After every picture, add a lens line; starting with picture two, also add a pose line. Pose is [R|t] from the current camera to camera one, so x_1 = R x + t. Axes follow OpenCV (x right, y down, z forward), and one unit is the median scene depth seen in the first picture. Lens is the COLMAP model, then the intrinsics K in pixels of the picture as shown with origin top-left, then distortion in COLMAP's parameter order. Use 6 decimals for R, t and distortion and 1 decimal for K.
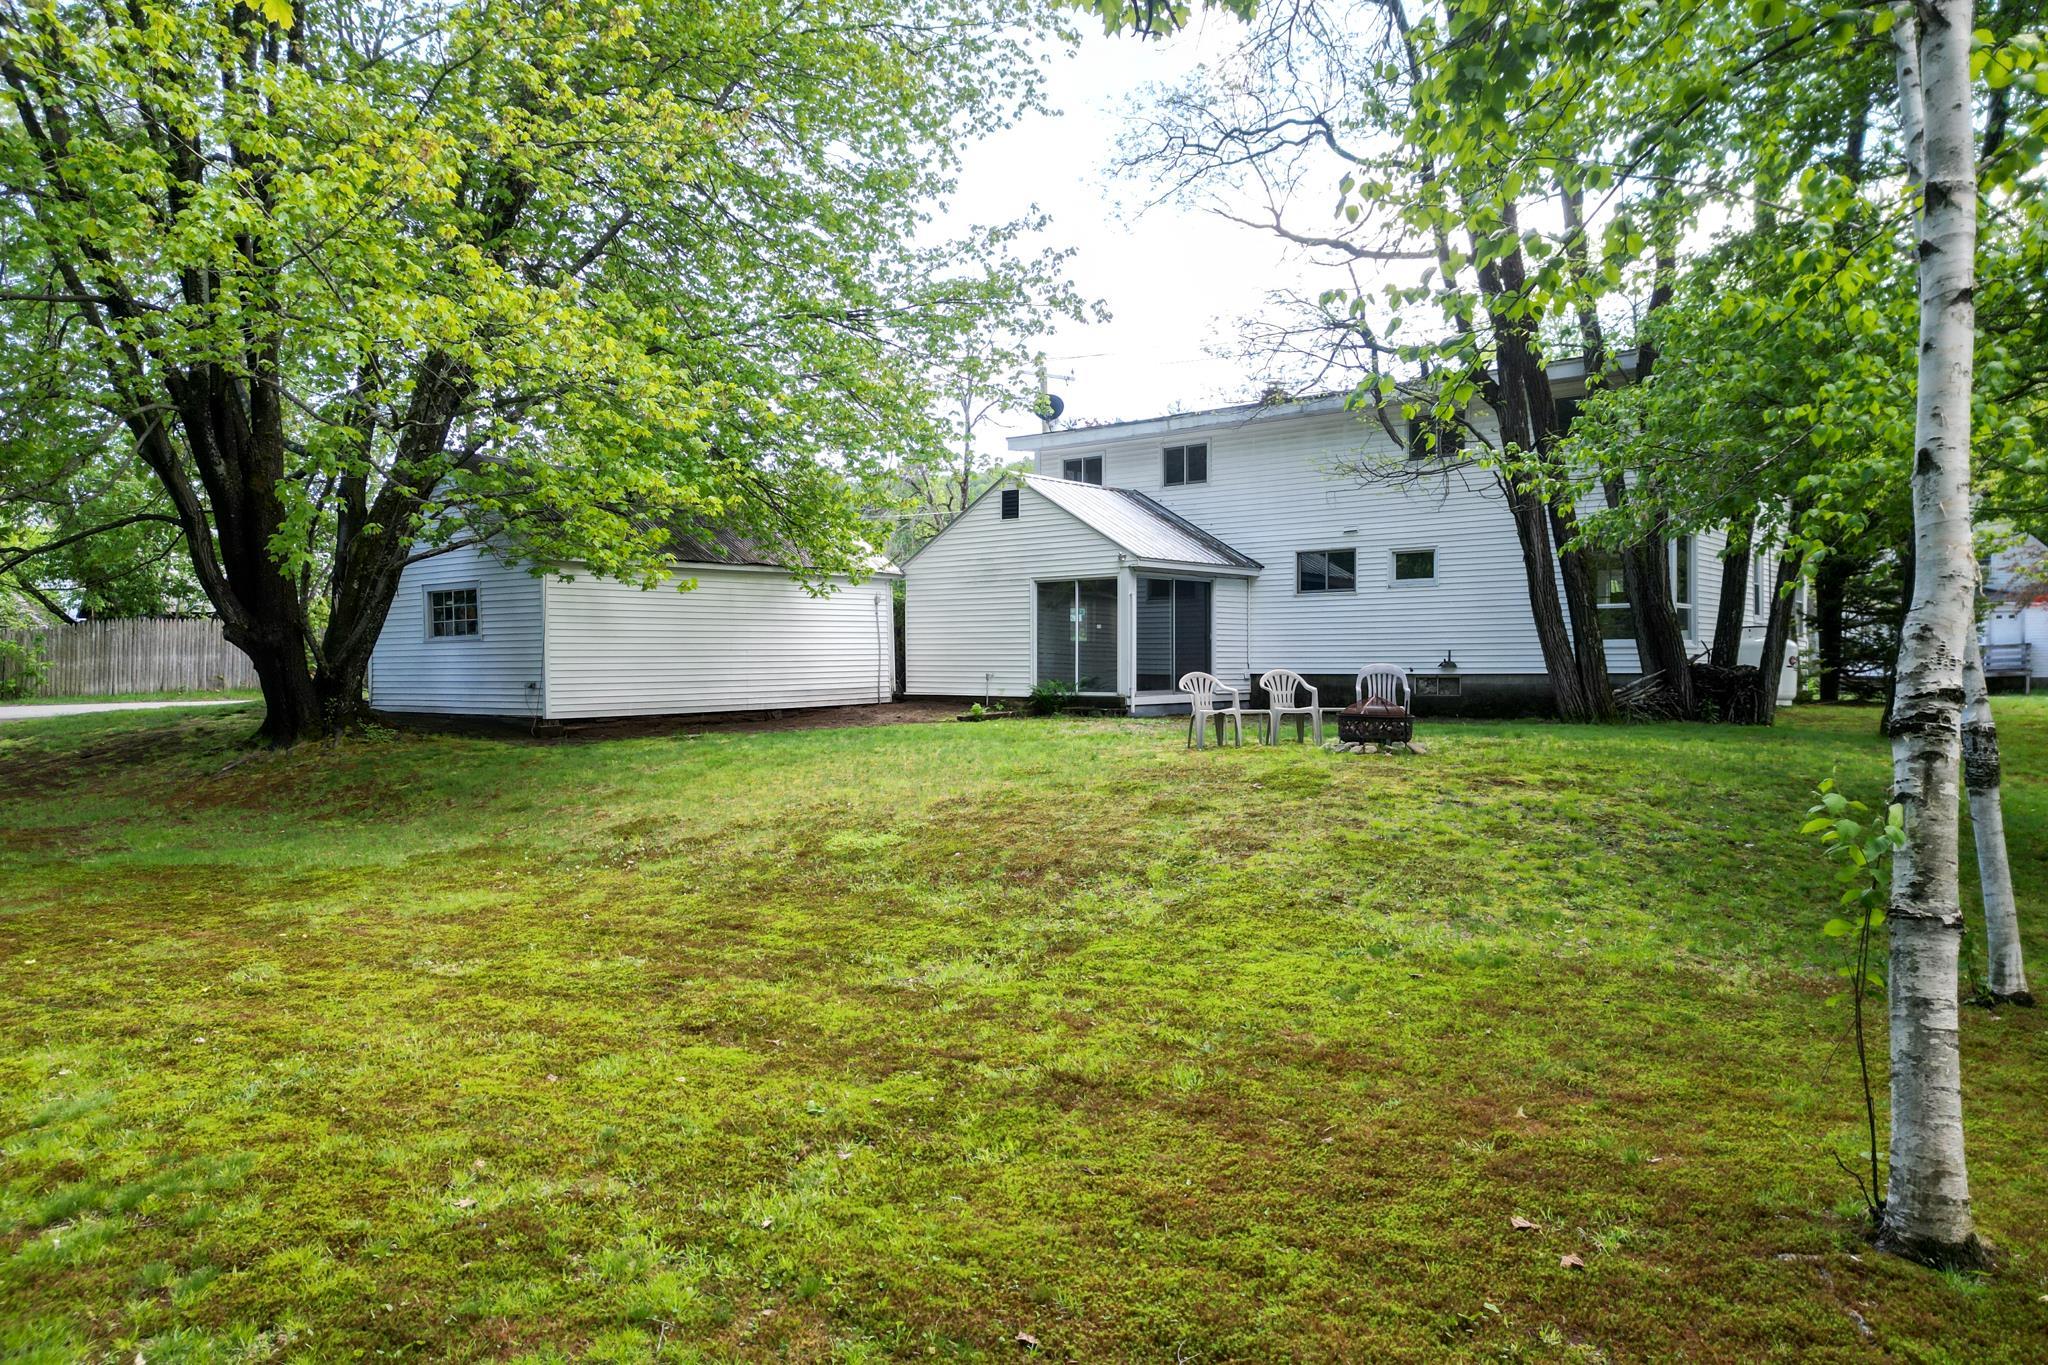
lens RADIAL K [[1412.2, 0, 1017.0], [0, 1412.2, 684.4], [0, 0, 1]] dist [0.040939, -0.040752]
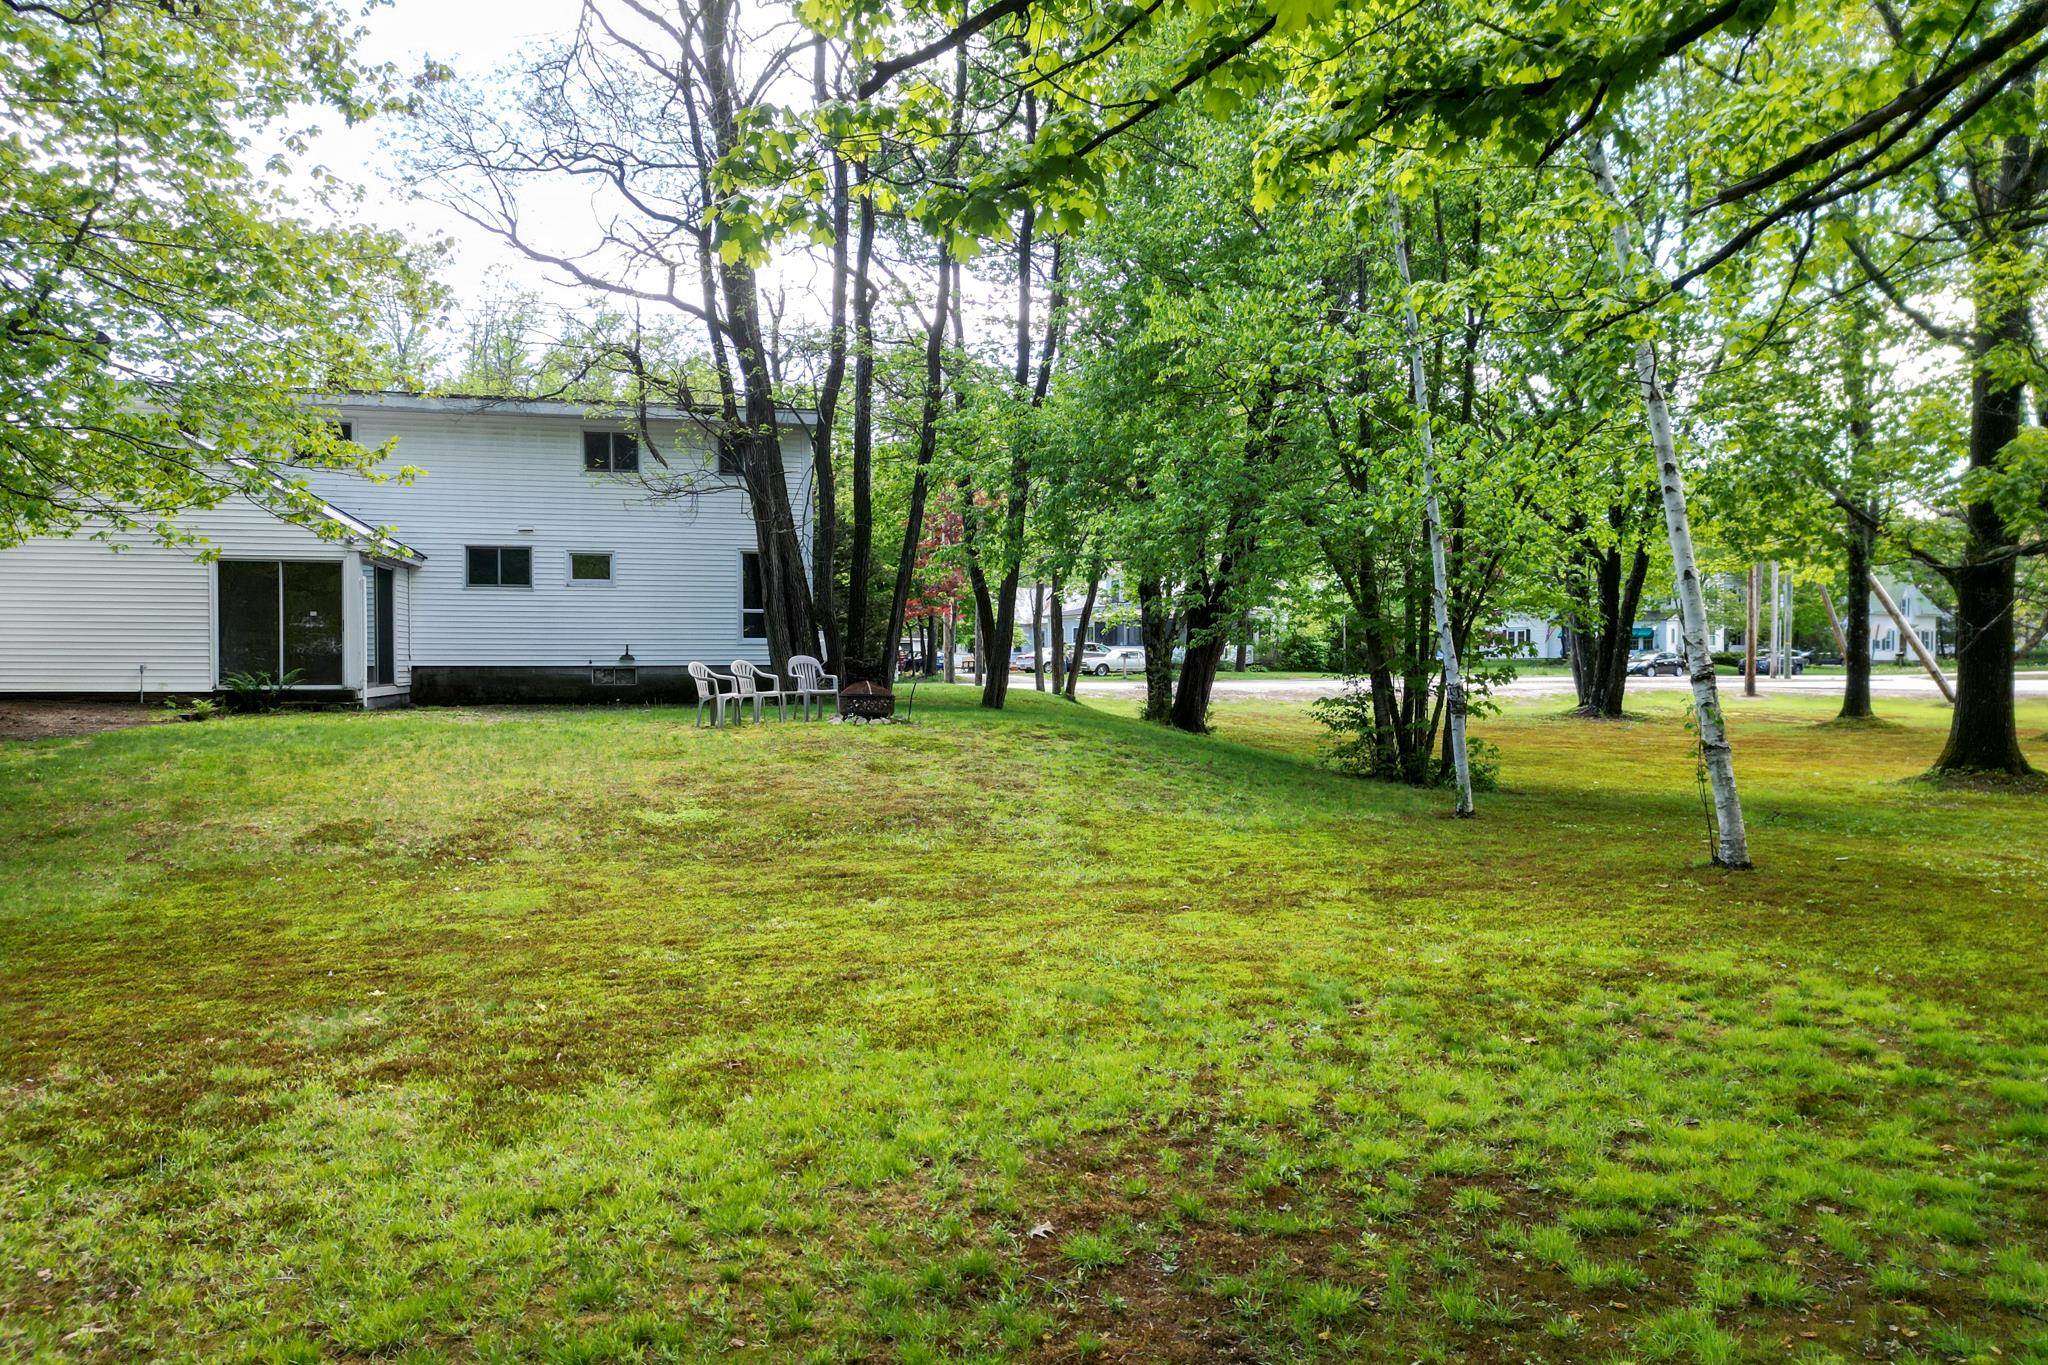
lens RADIAL K [[1412.2, 0, 1017.0], [0, 1412.2, 684.4], [0, 0, 1]] dist [0.040939, -0.040752]
pose [[0.605223, -0.009524, 0.795999, -0.406946], [0.005571, 0.999955, 0.007728, 0.000578], [-0.796036, -0.000243, 0.605249, 0.071504]]
